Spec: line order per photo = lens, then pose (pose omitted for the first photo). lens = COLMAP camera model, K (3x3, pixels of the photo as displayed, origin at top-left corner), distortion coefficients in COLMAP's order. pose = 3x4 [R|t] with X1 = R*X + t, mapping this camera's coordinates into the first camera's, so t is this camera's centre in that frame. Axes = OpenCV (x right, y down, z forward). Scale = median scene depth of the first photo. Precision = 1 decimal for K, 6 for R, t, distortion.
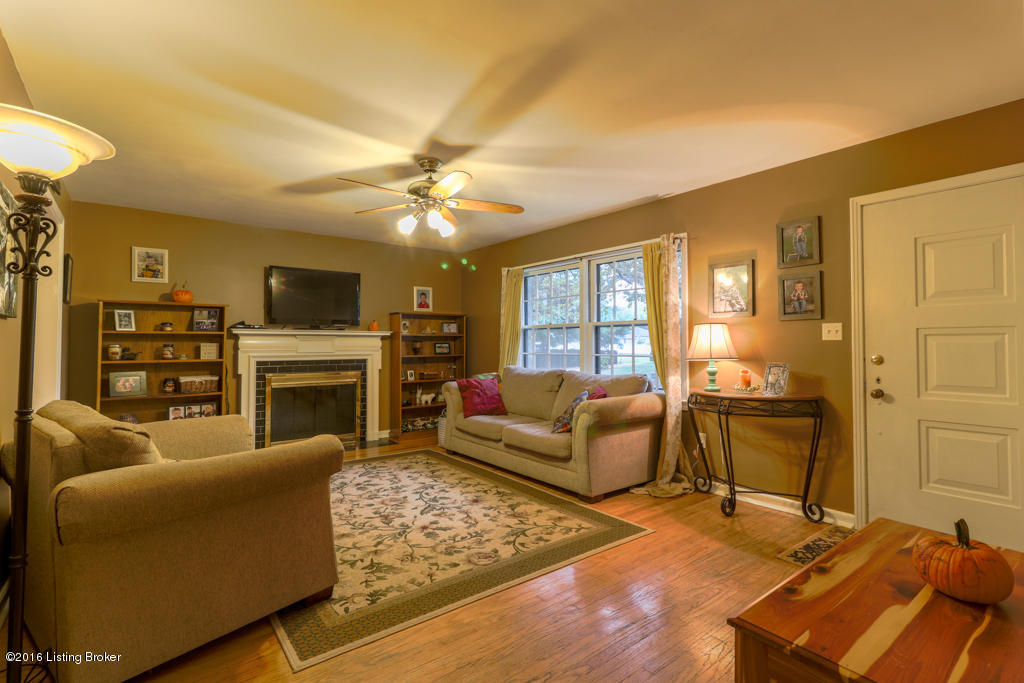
lens RADIAL K [[486.0, 0, 514.1], [0, 486.0, 333.6], [0, 0, 1]] dist [-0.000783, 0.000185]
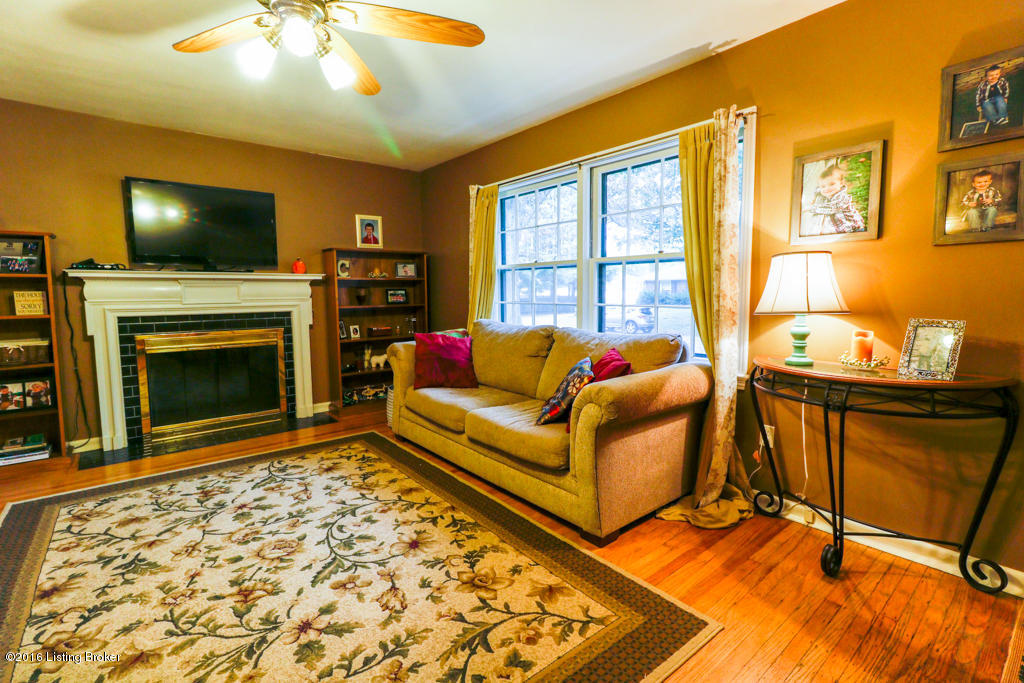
lens RADIAL K [[472.8, 0, 514.8], [0, 472.8, 331.7], [0, 0, 1]] dist [0.000540, 0.001148]
pose [[0.999607, -0.008318, 0.026762, 0.032663], [0.005387, 0.994161, 0.107774, 0.010333], [-0.027502, -0.107588, 0.993815, 0.399760]]
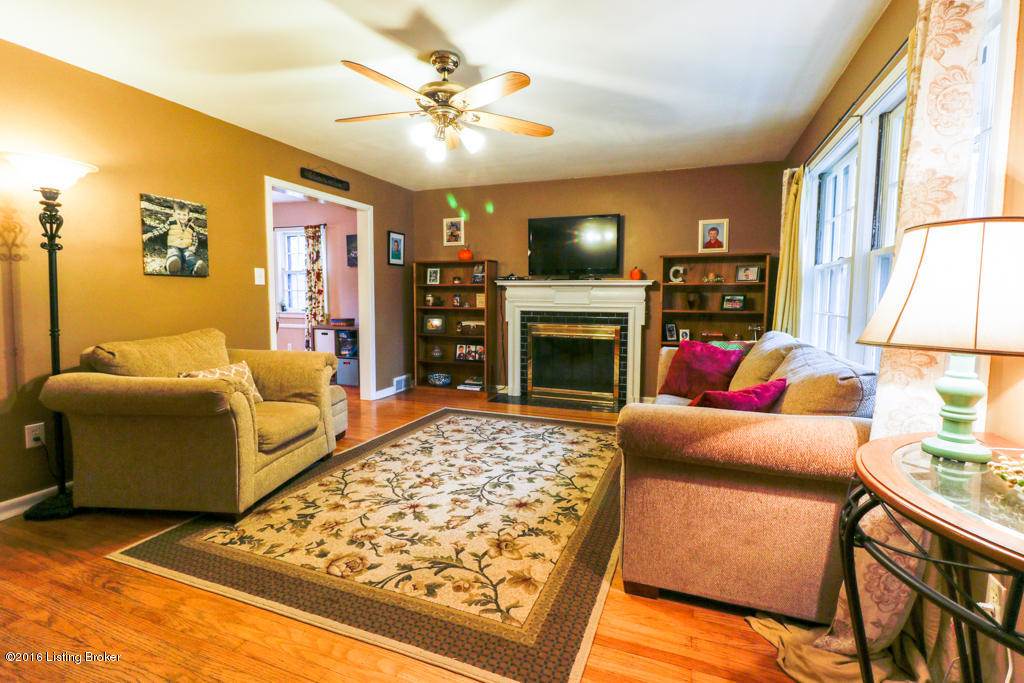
lens RADIAL K [[472.8, 0, 514.8], [0, 472.8, 331.7], [0, 0, 1]] dist [0.000540, 0.001148]
pose [[0.513740, 0.070611, -0.855035, 0.484992], [0.010835, 0.995994, 0.088762, 0.013131], [0.857877, -0.054865, 0.510917, 0.592480]]
